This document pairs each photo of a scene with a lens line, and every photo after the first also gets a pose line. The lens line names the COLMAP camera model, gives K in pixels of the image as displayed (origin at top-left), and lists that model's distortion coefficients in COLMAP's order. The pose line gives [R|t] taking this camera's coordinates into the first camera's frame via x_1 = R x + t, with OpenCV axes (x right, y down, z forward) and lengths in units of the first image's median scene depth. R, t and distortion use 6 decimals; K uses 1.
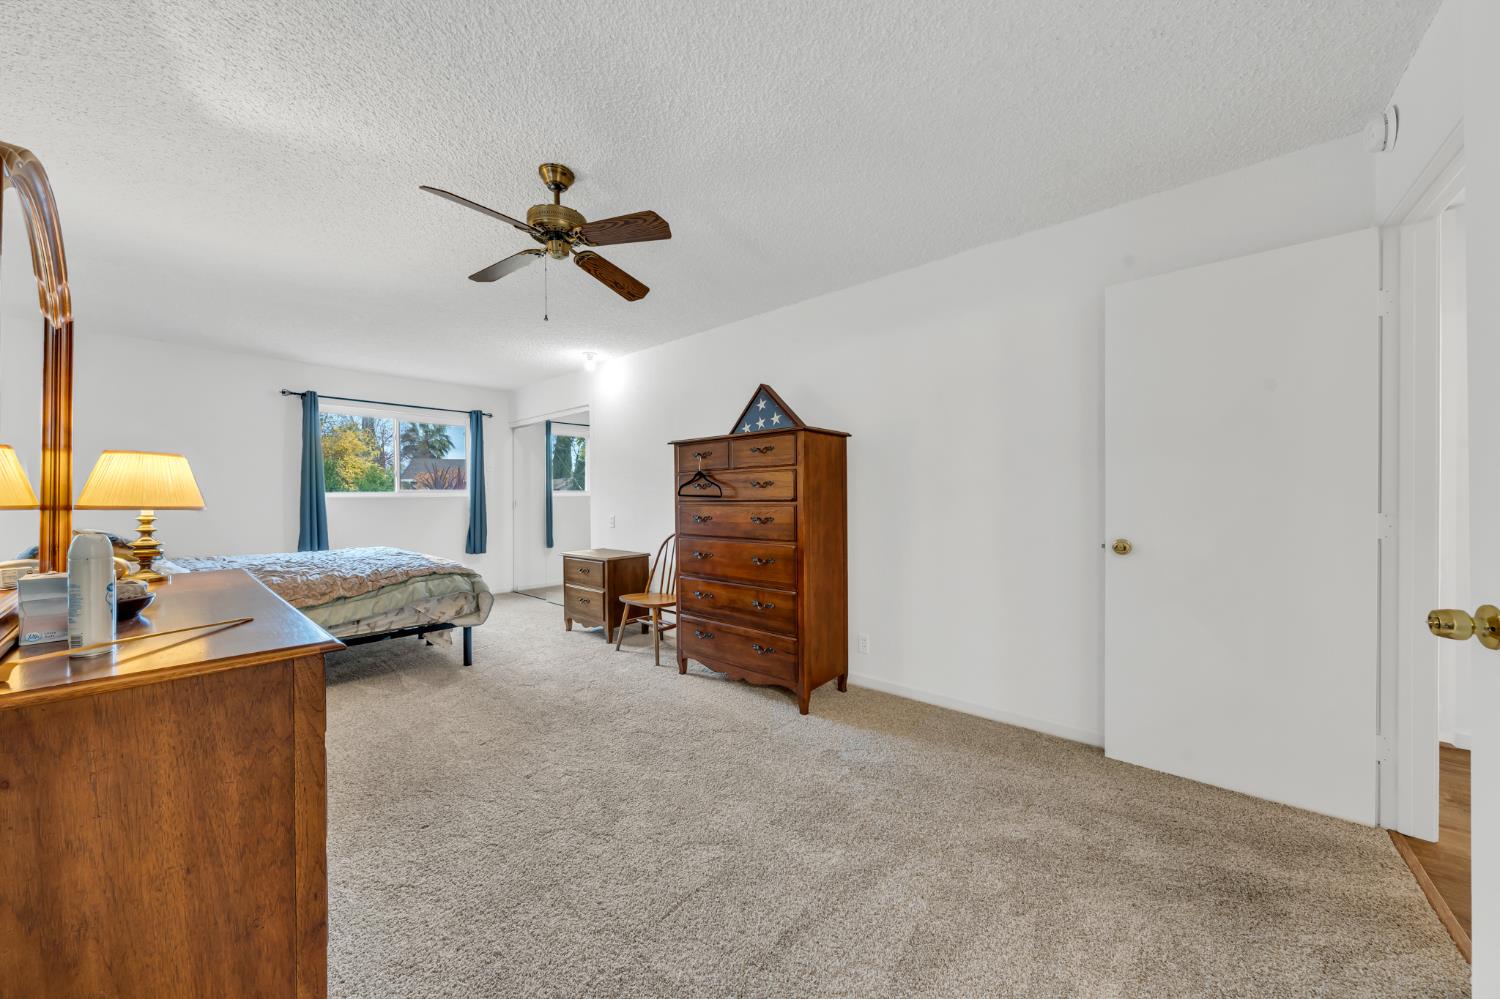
lens RADIAL K [[512.1, 0, 750.0], [0, 512.1, 499.5], [0, 0, 1]] dist [-0.000808, -0.000103]
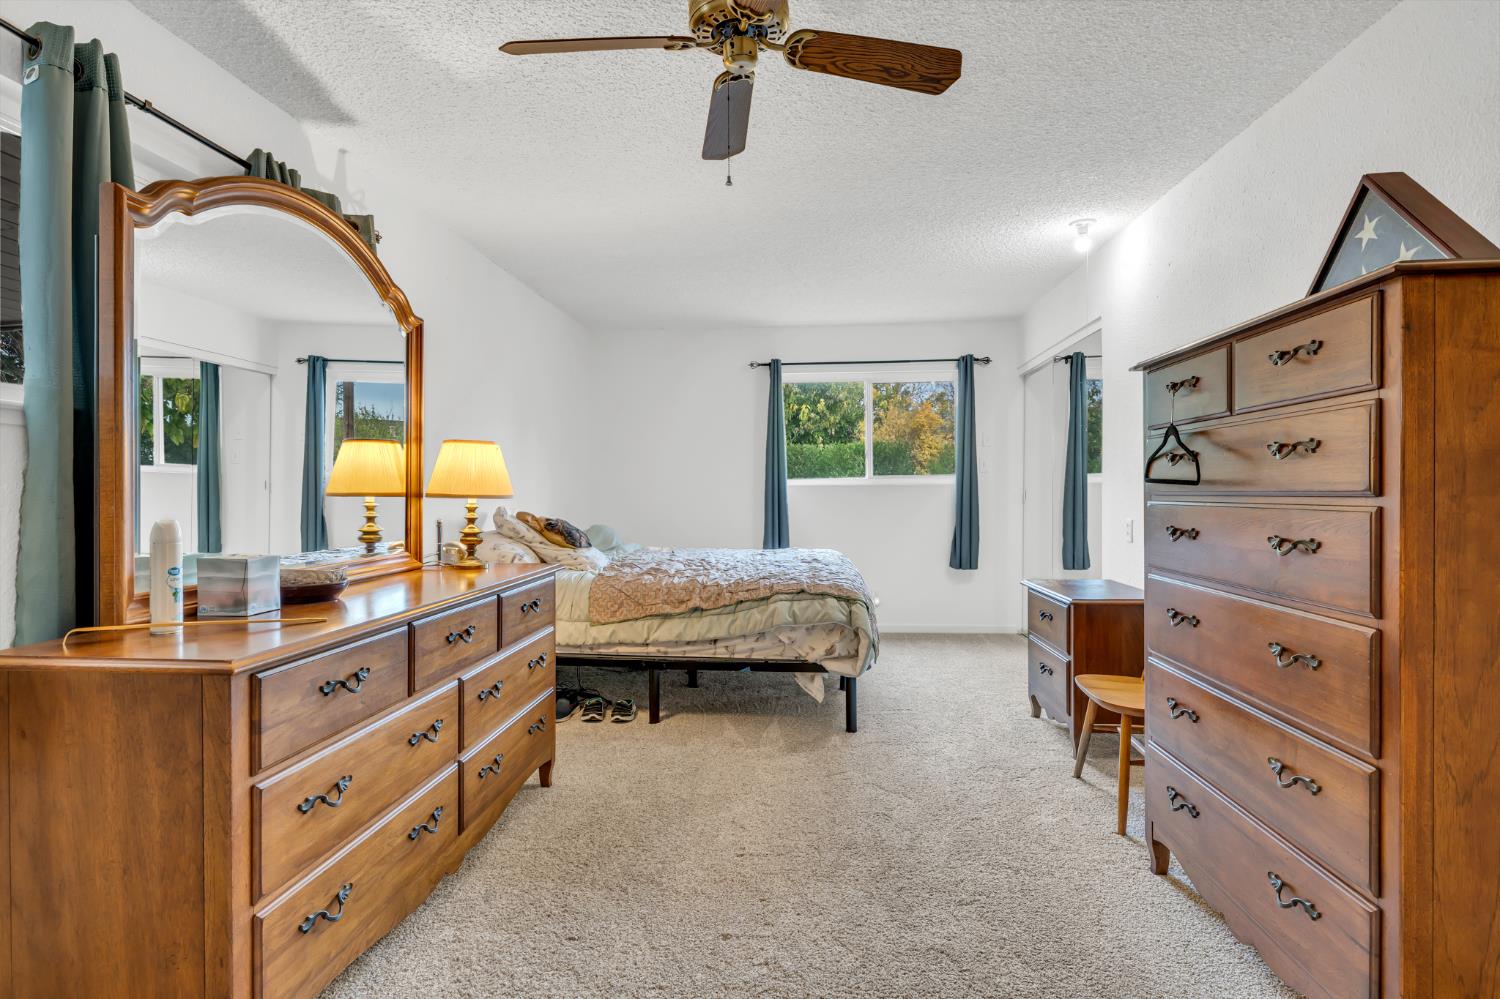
lens RADIAL K [[772.7, 0, 750.0], [0, 772.7, 499.5], [0, 0, 1]] dist [0.001034, 0.002239]
pose [[0.581387, 0.014085, -0.813505, 0.230314], [-0.002456, 0.999876, 0.015557, -0.001039], [0.813623, -0.007047, 0.581350, 0.332250]]
